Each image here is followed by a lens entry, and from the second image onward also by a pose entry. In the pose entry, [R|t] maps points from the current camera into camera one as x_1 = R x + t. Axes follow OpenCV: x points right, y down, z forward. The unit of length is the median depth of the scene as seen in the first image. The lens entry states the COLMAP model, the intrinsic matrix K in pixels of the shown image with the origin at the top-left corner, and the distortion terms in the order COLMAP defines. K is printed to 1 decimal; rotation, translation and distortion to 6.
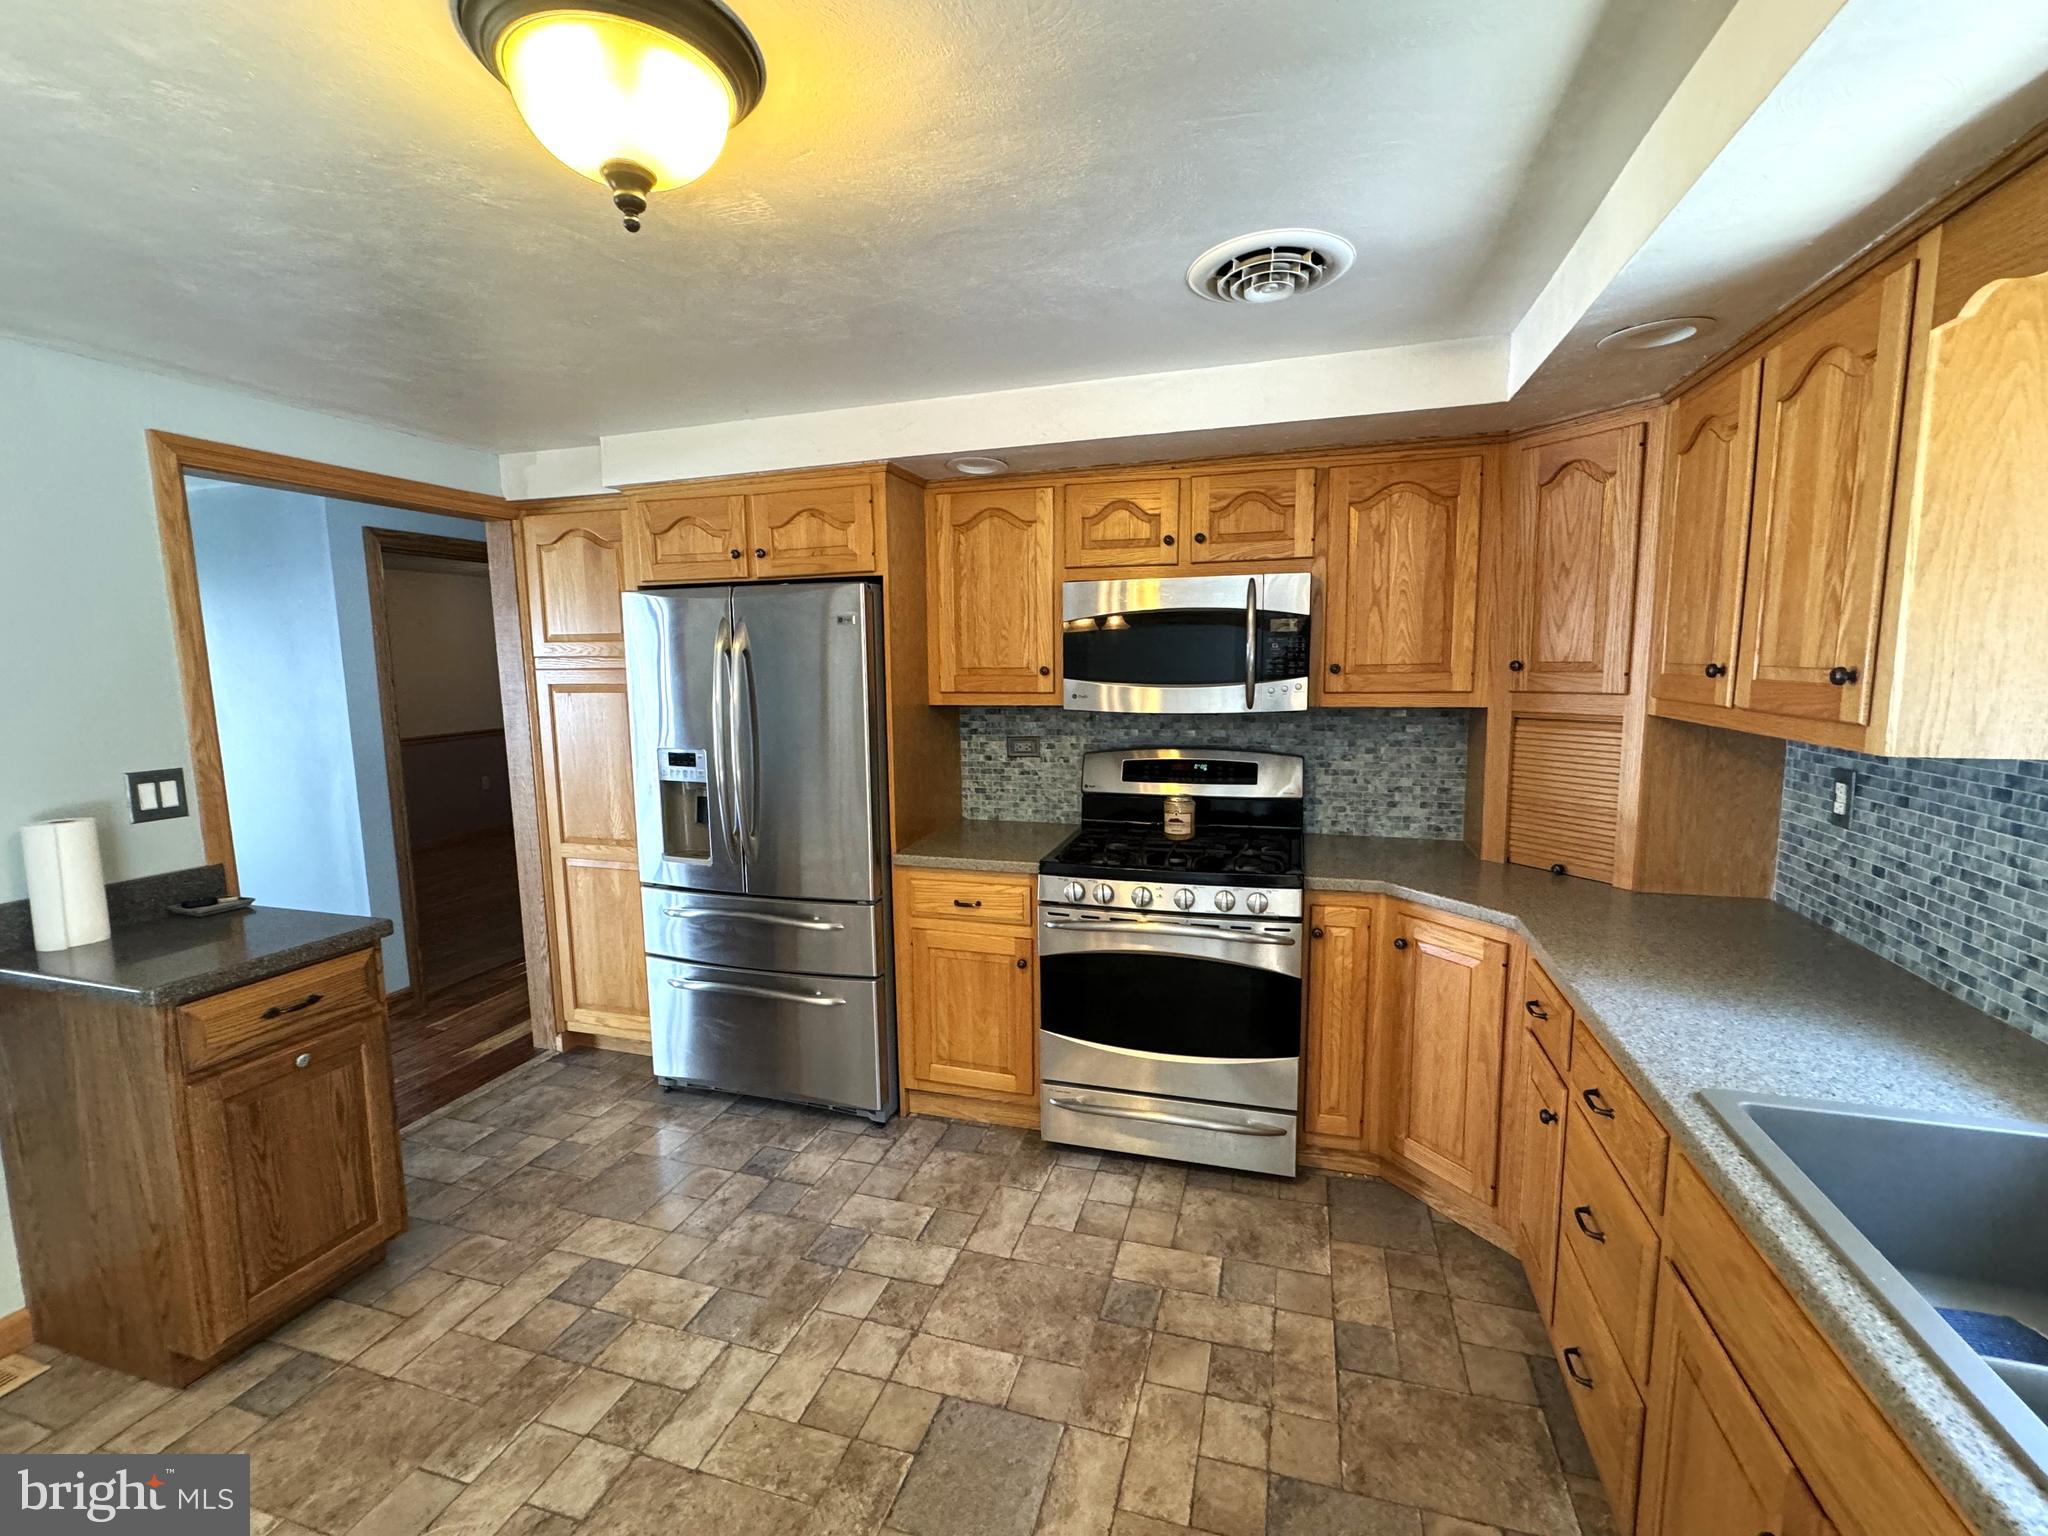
lens RADIAL K [[887.8, 0, 1018.1], [0, 887.8, 768.9], [0, 0, 1]] dist [-0.001852, -0.000032]
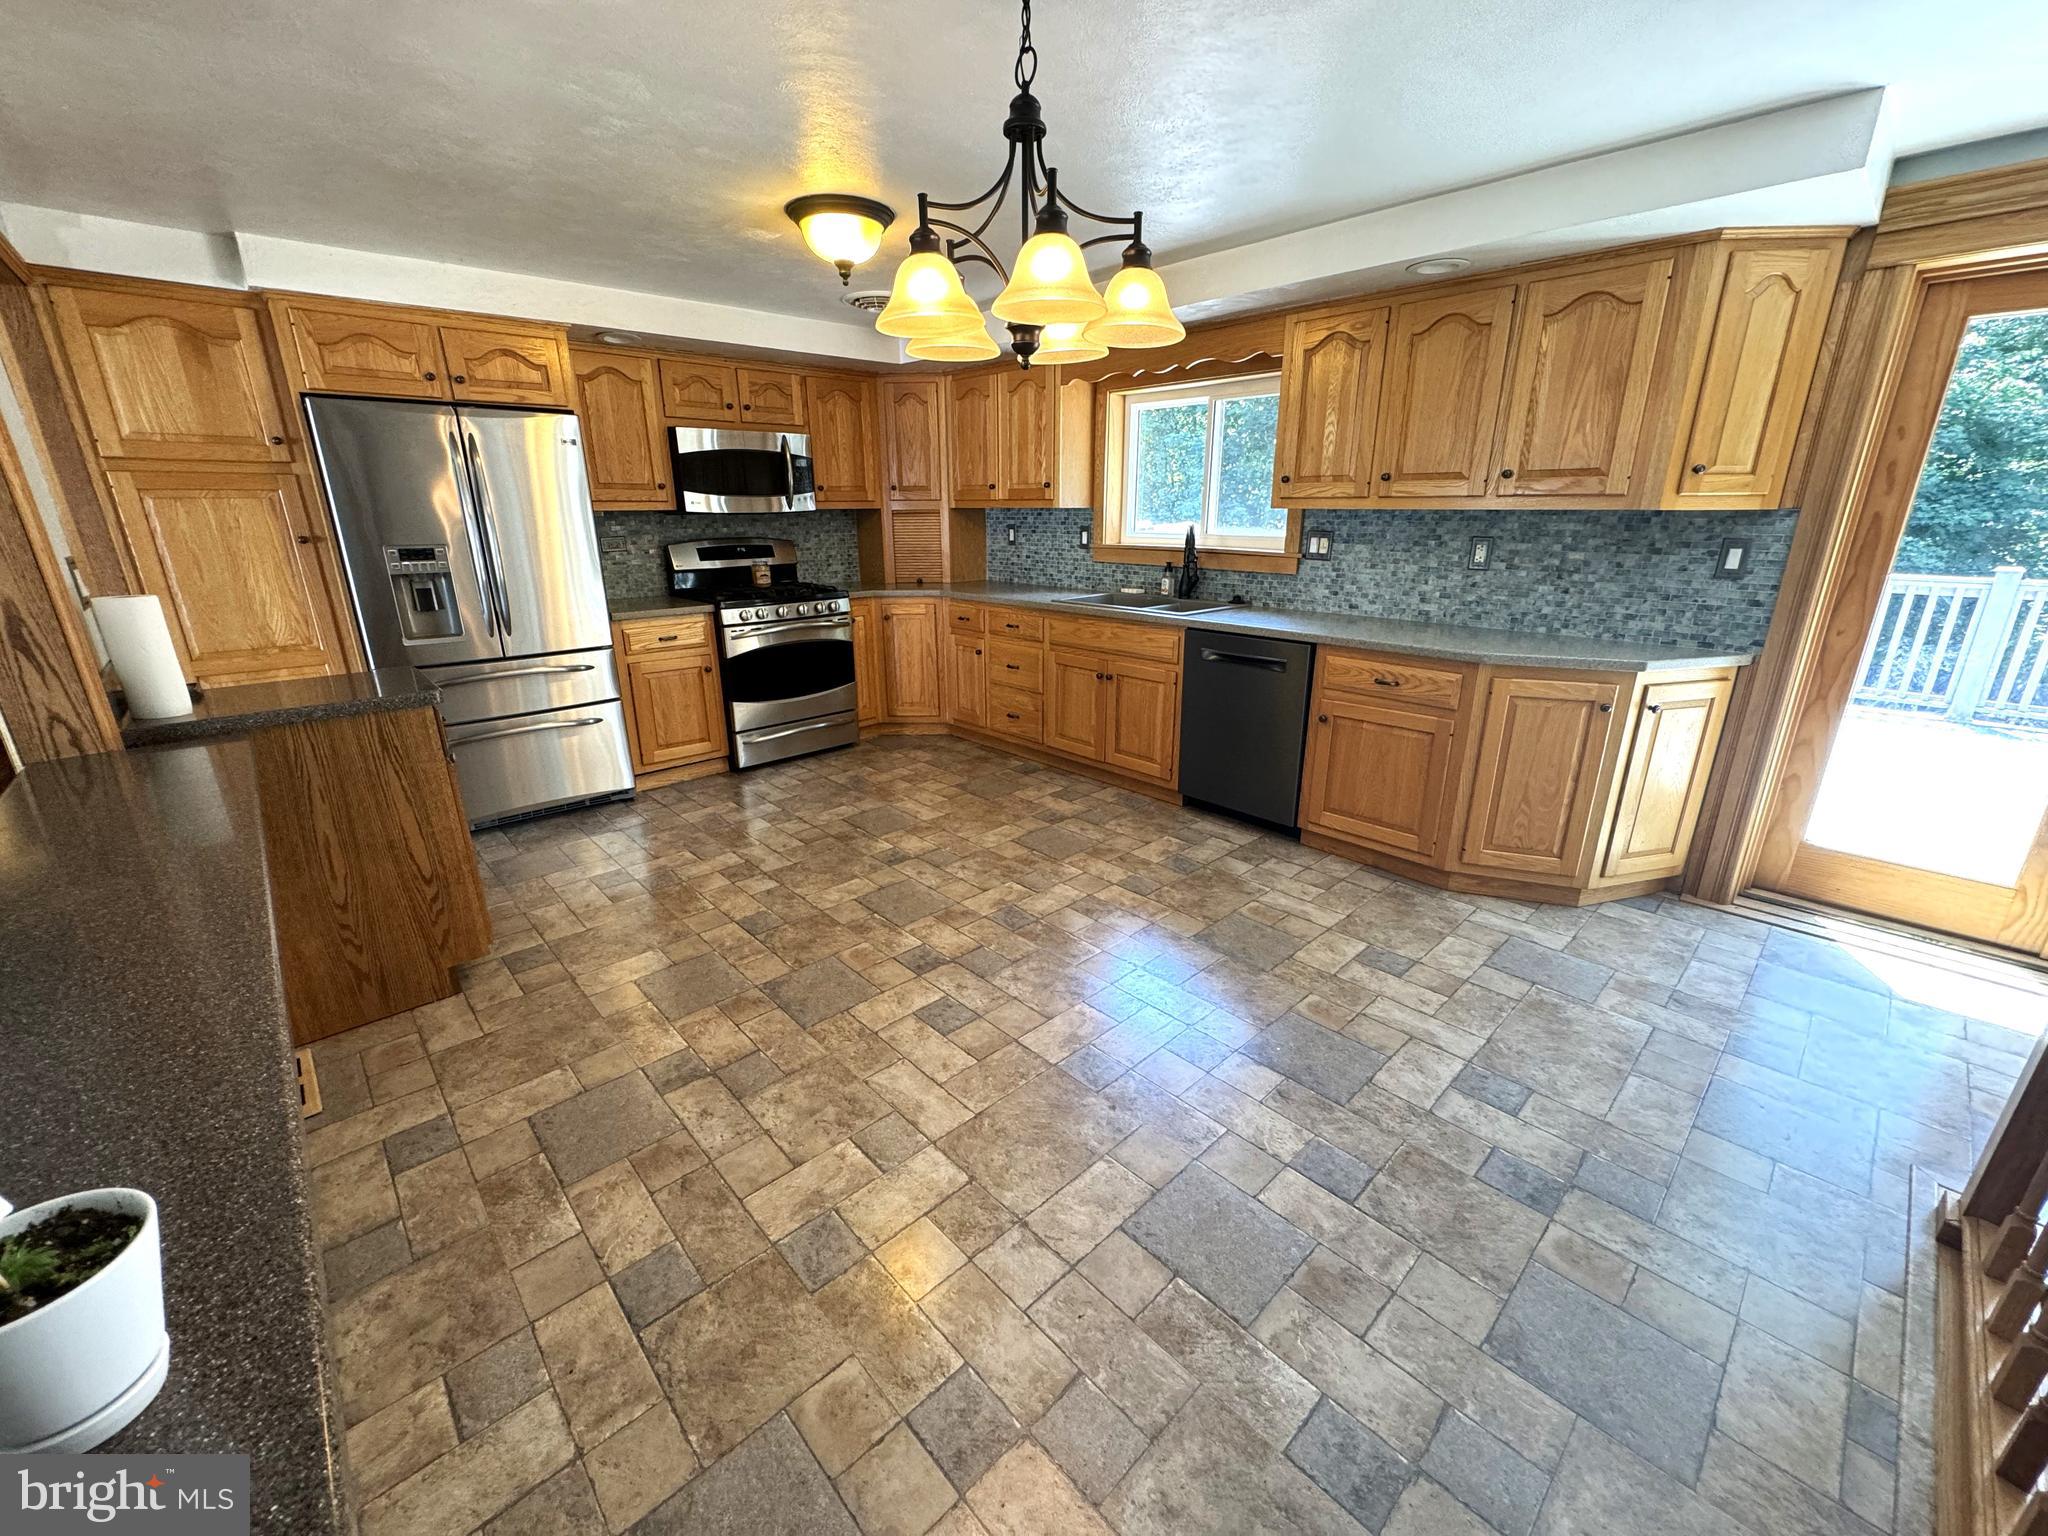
lens RADIAL K [[816.9, 0, 1022.9], [0, 816.9, 767.9], [0, 0, 1]] dist [-0.002024, 0.000073]
pose [[0.494622, -0.255774, 0.830620, -1.035383], [0.106919, 0.966363, 0.233905, 0.104772], [-0.862507, -0.026886, 0.505331, -0.285447]]
